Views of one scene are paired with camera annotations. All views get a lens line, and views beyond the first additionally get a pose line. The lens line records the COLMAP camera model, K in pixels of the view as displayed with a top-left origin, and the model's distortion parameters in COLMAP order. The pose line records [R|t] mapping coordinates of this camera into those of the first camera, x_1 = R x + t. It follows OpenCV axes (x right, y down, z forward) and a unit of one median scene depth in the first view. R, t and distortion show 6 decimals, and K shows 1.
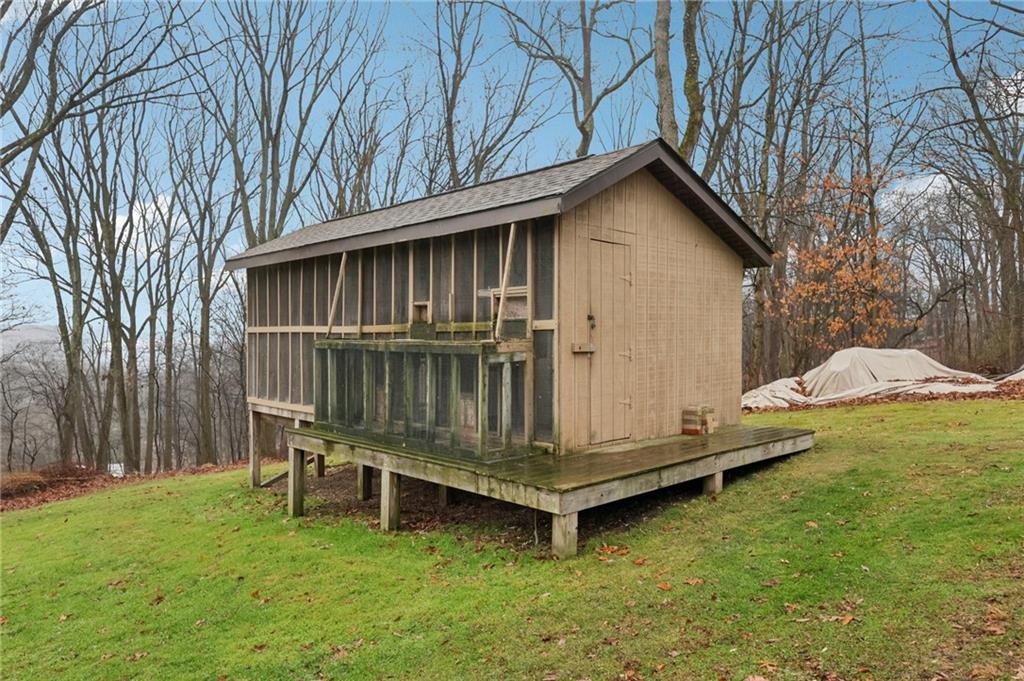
lens RADIAL K [[713.3, 0, 509.3], [0, 713.3, 336.3], [0, 0, 1]] dist [0.008247, 0.001709]
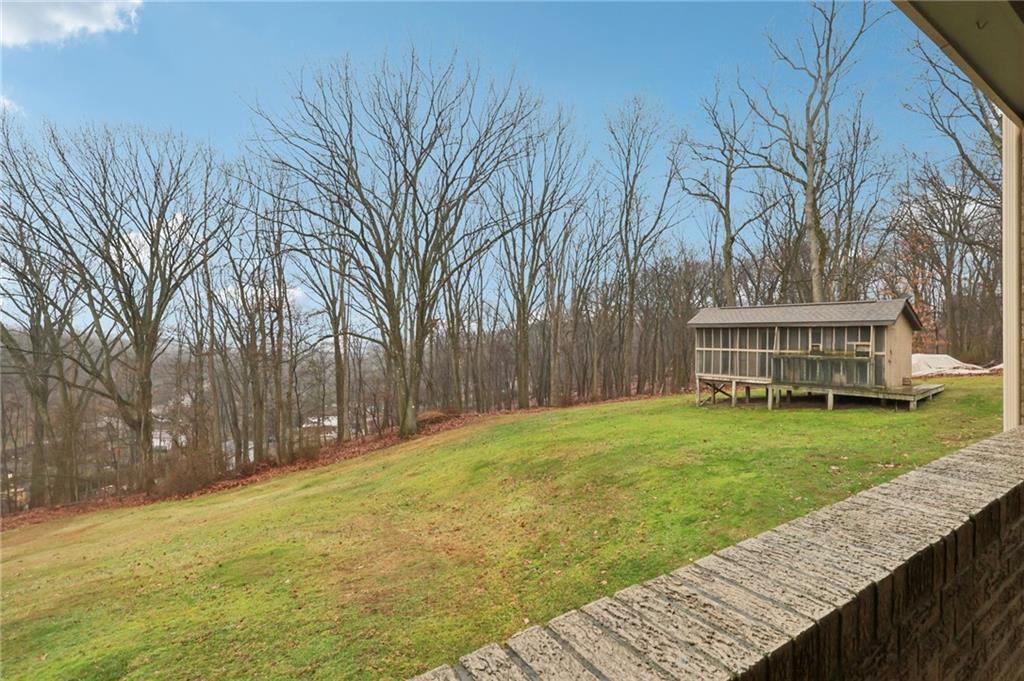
lens RADIAL K [[474.3, 0, 515.7], [0, 474.3, 340.6], [0, 0, 1]] dist [-0.004890, -0.000549]
pose [[0.993382, 0.000457, -0.114855, -1.168083], [0.001196, 0.999897, 0.014320, -0.092108], [0.114850, -0.014363, 0.993279, -1.236208]]
